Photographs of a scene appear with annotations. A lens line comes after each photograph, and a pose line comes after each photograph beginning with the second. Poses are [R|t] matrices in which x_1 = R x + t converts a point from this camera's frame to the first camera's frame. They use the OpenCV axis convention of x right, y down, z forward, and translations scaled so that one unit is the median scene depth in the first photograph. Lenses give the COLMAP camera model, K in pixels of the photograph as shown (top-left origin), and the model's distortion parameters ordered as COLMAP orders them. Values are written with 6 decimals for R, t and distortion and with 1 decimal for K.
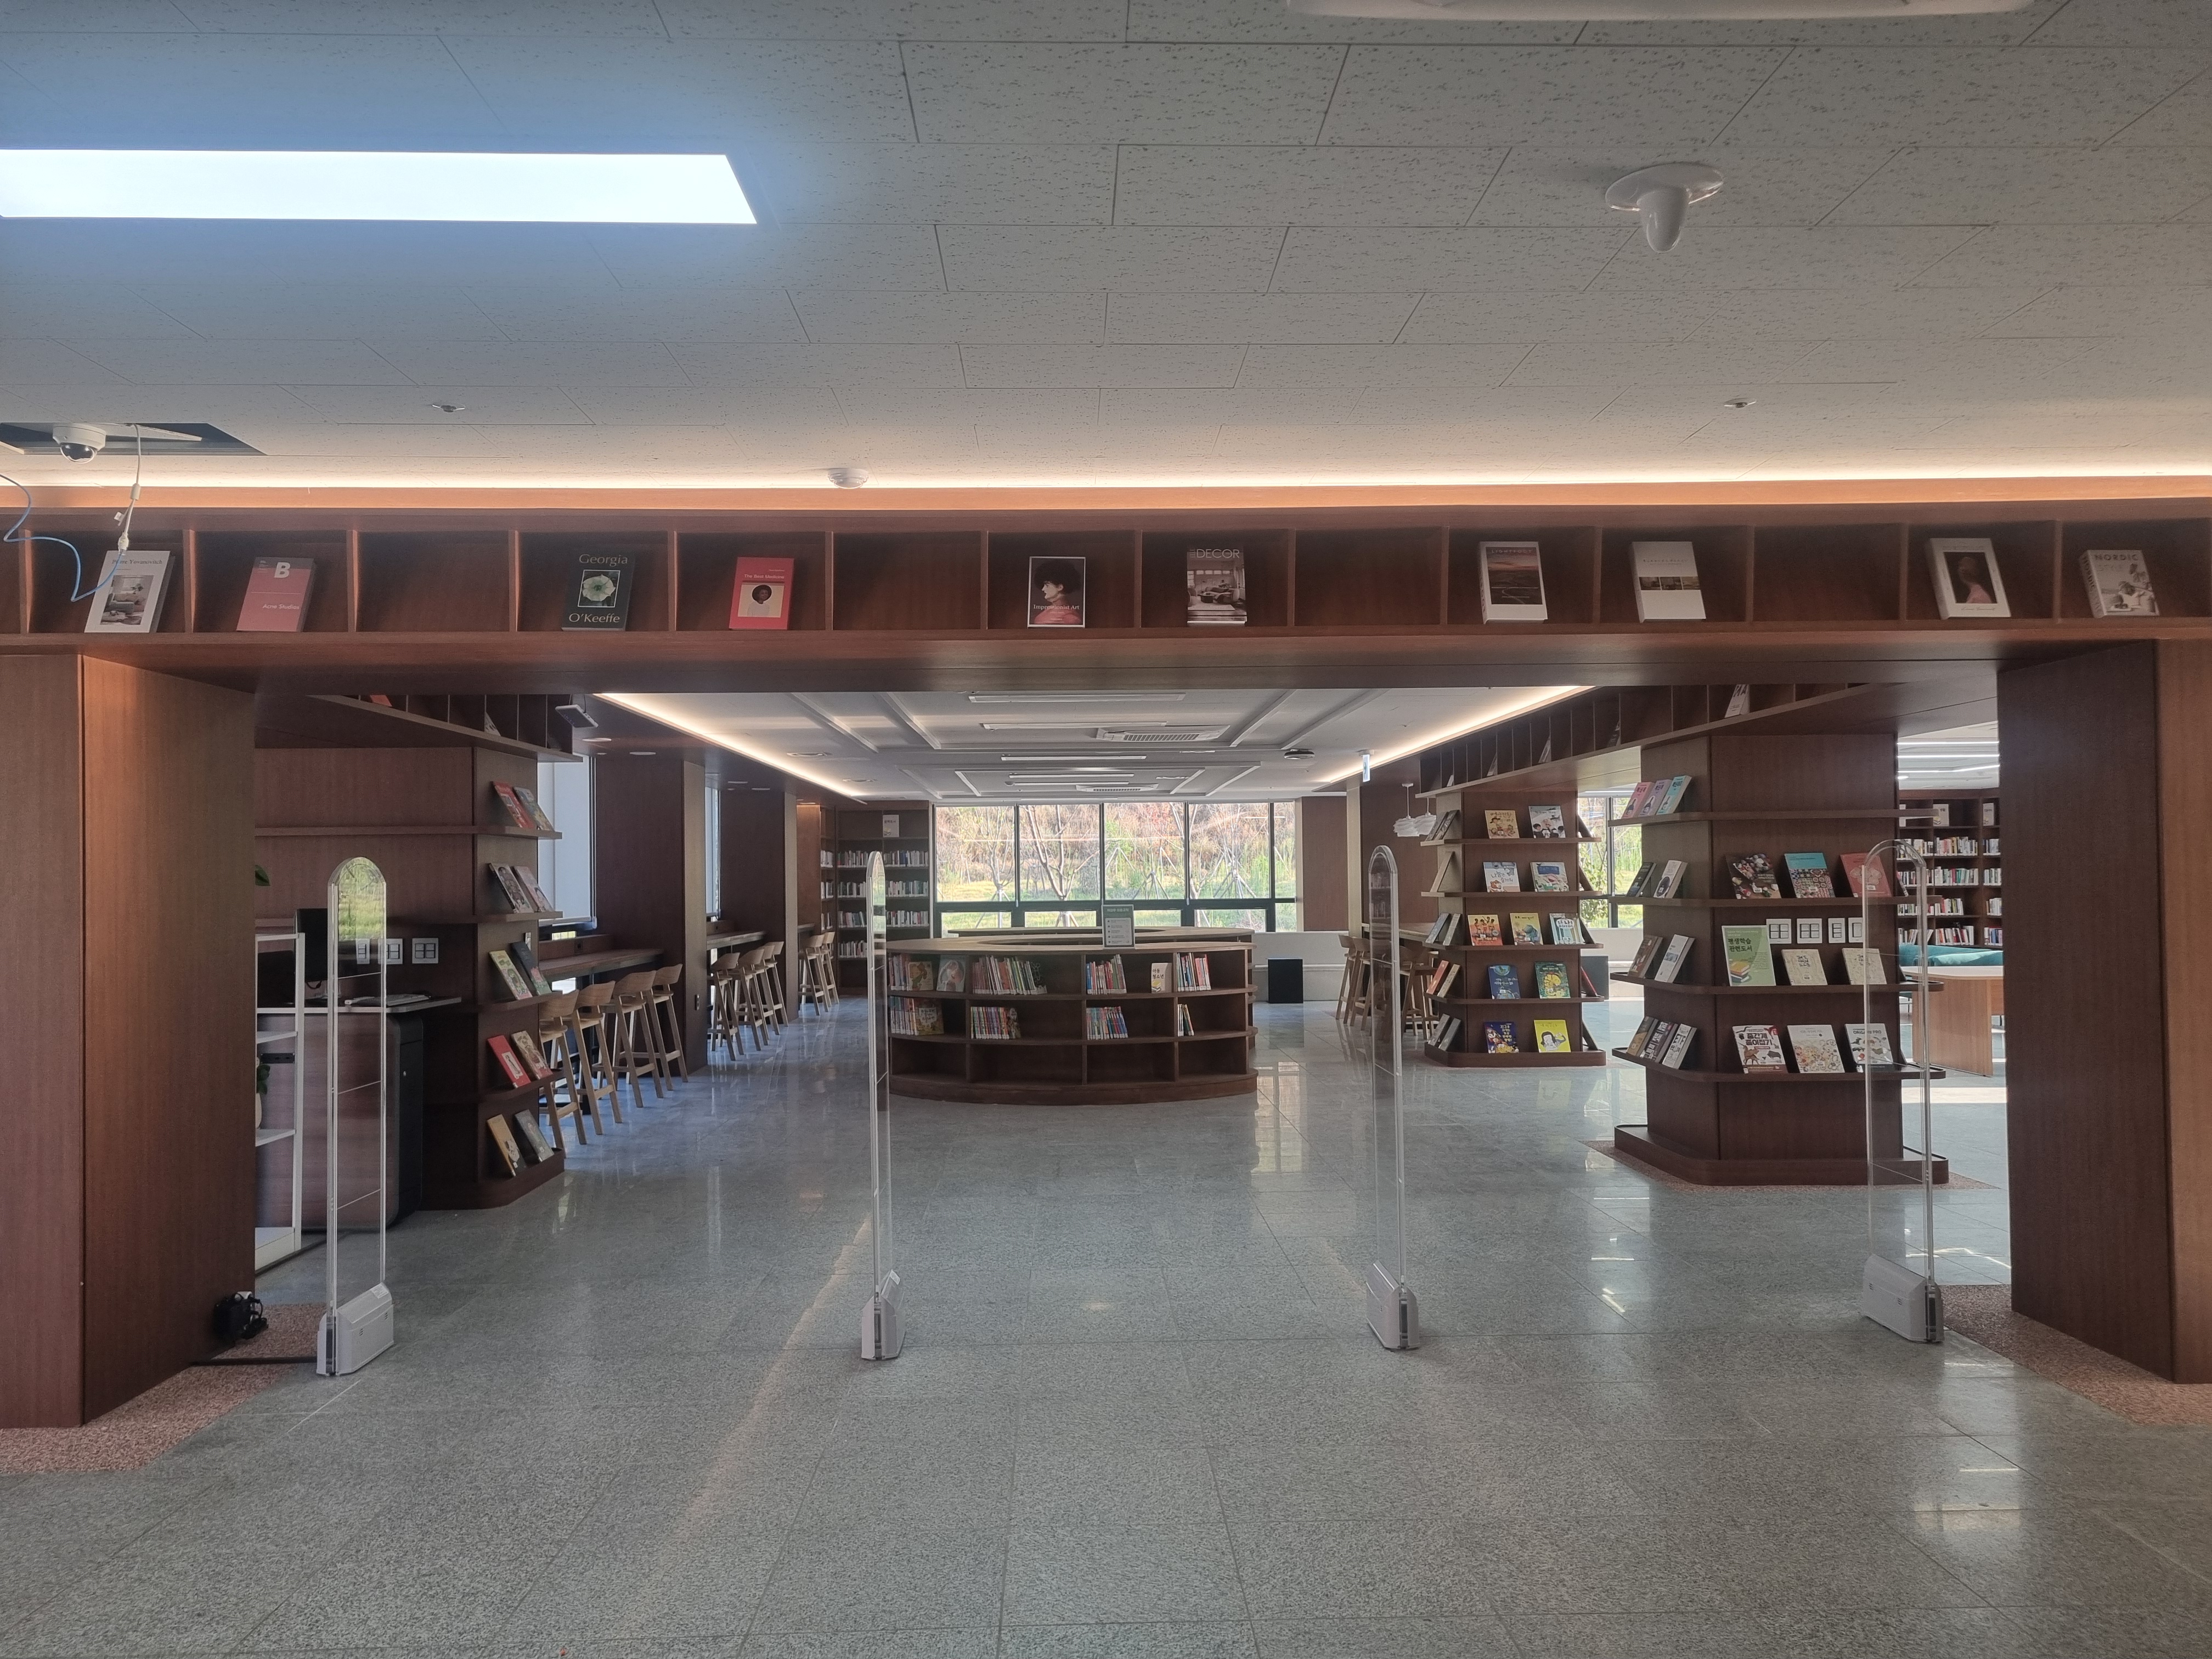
lens RADIAL K [[1675.5, 0, 1106.0], [0, 1675.5, 829.5], [0, 0, 1]] dist [0.001441, 0.008527]
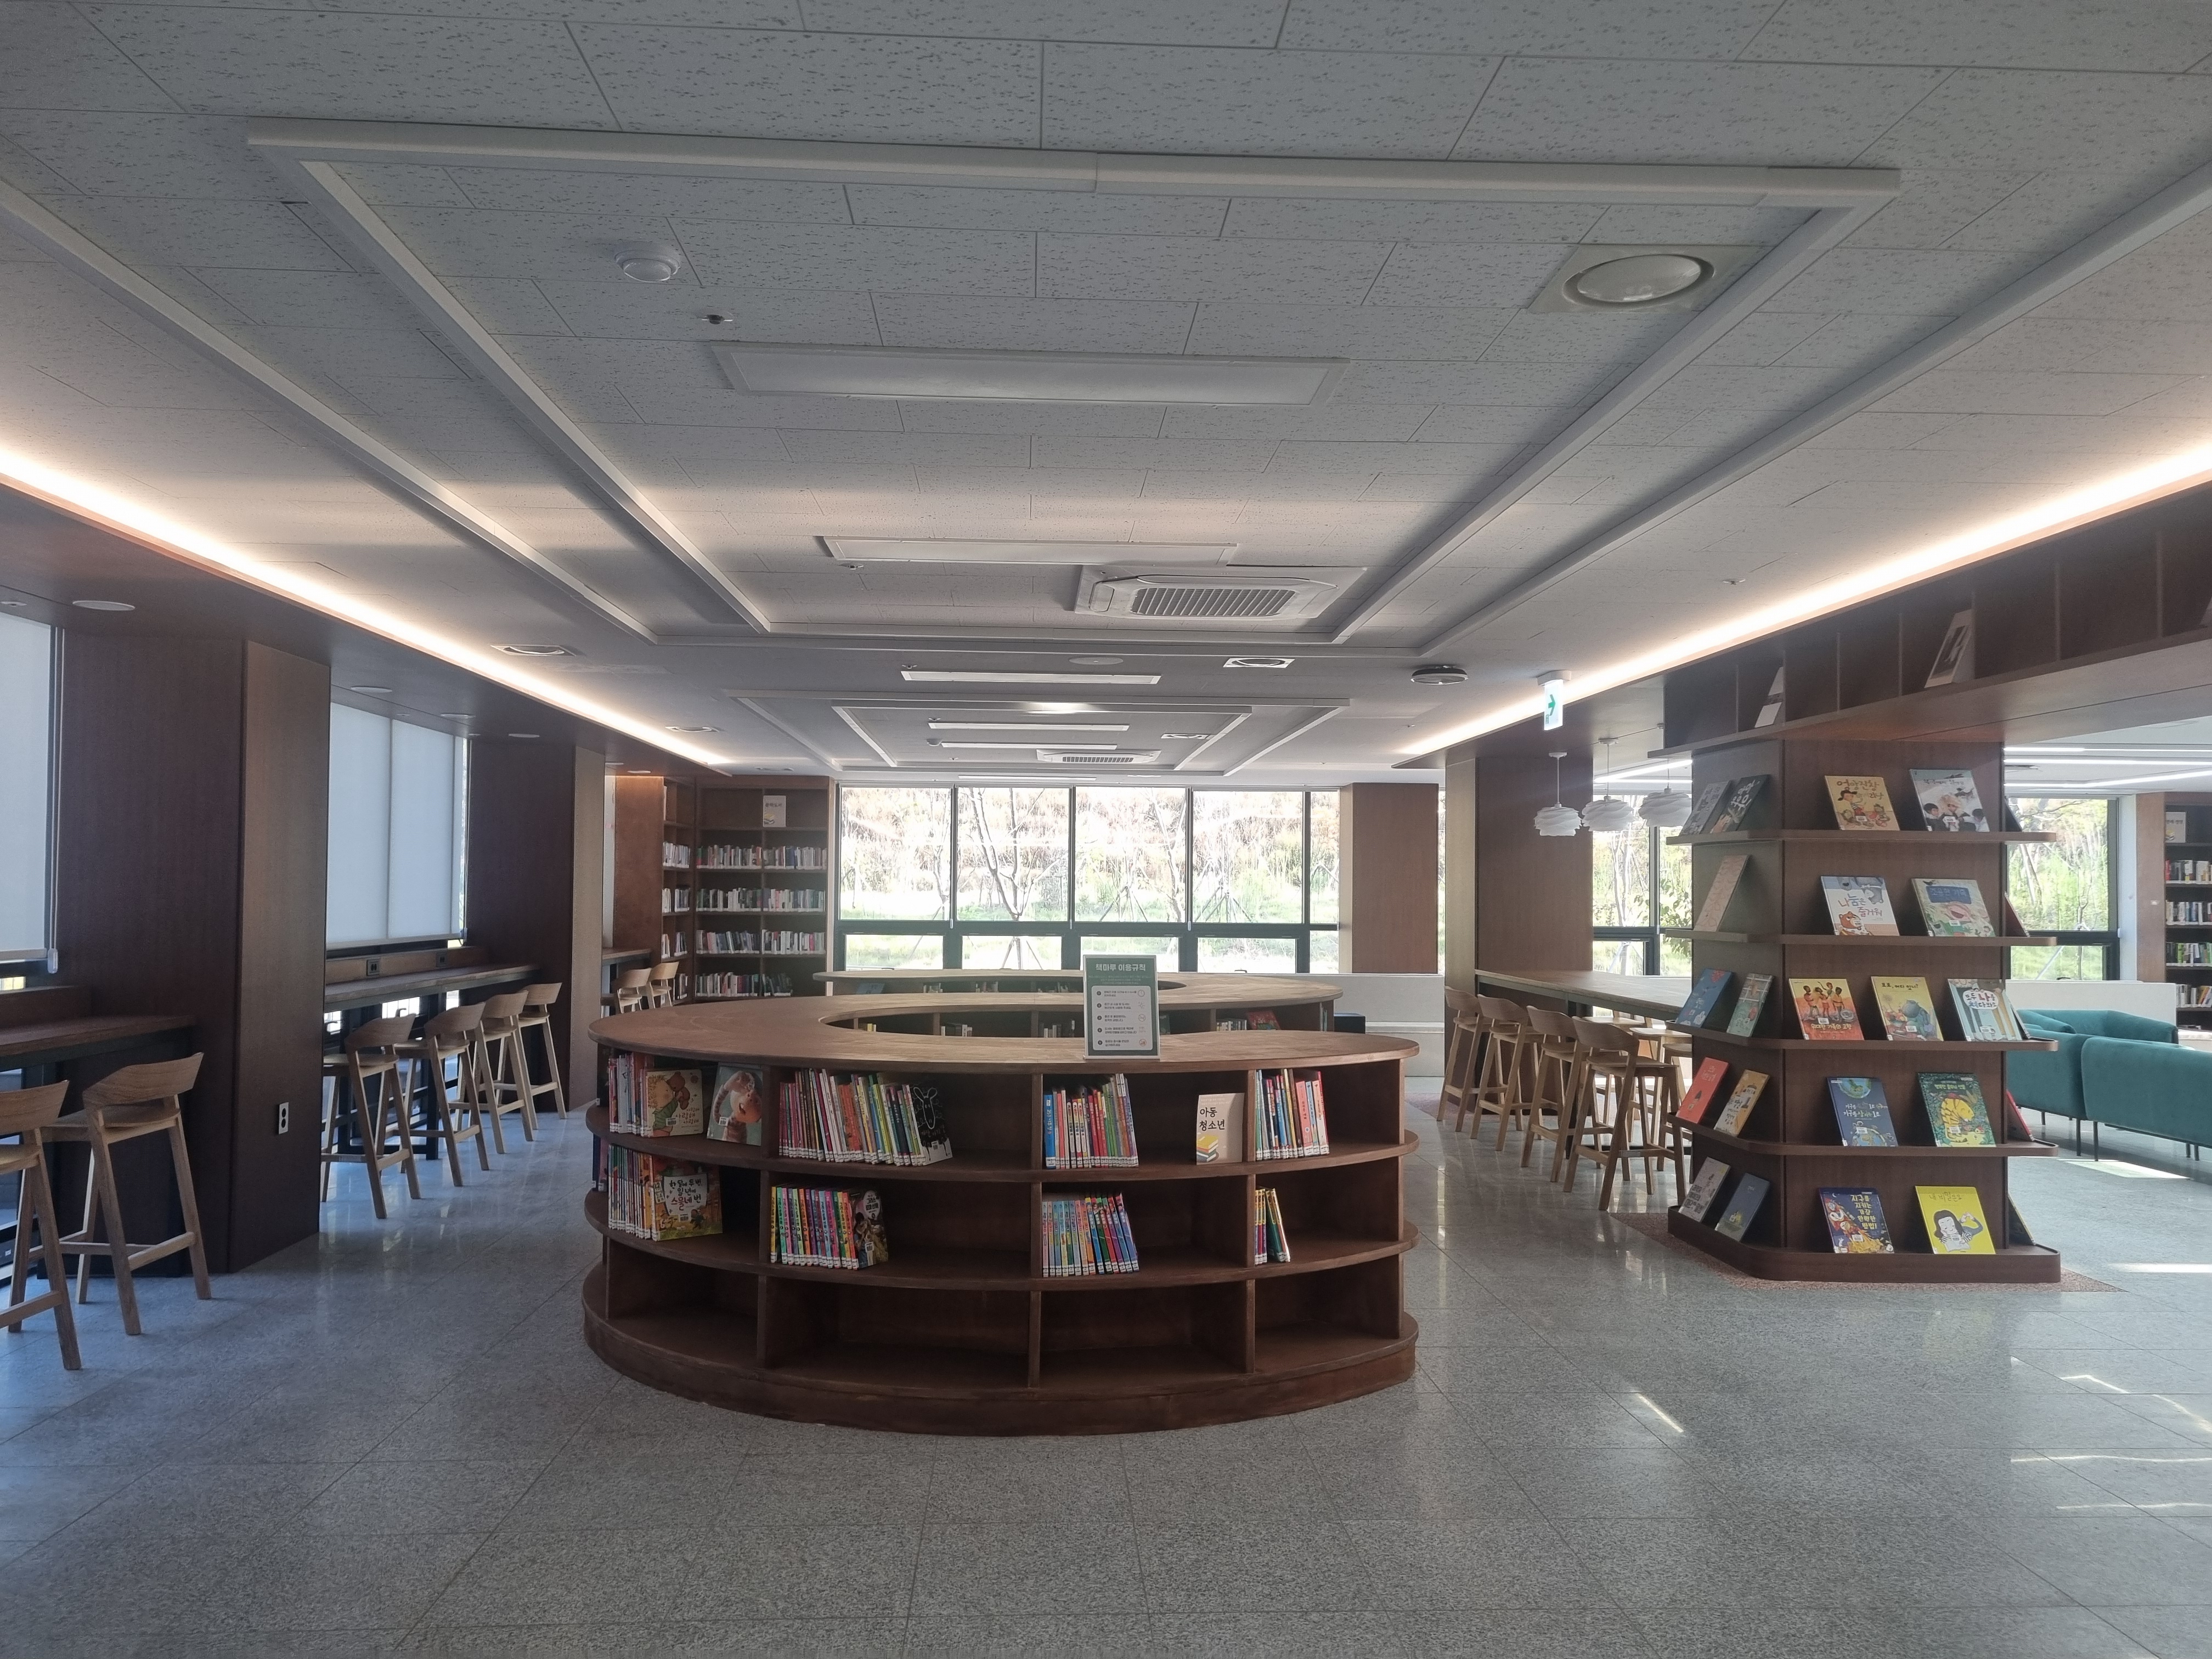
lens RADIAL K [[1675.5, 0, 1106.0], [0, 1675.5, 829.5], [0, 0, 1]] dist [0.001441, 0.008527]
pose [[0.999528, 0.021743, 0.021711, -0.005869], [-0.021573, 0.999735, -0.008038, 0.014076], [-0.021880, 0.007565, 0.999732, 0.492761]]
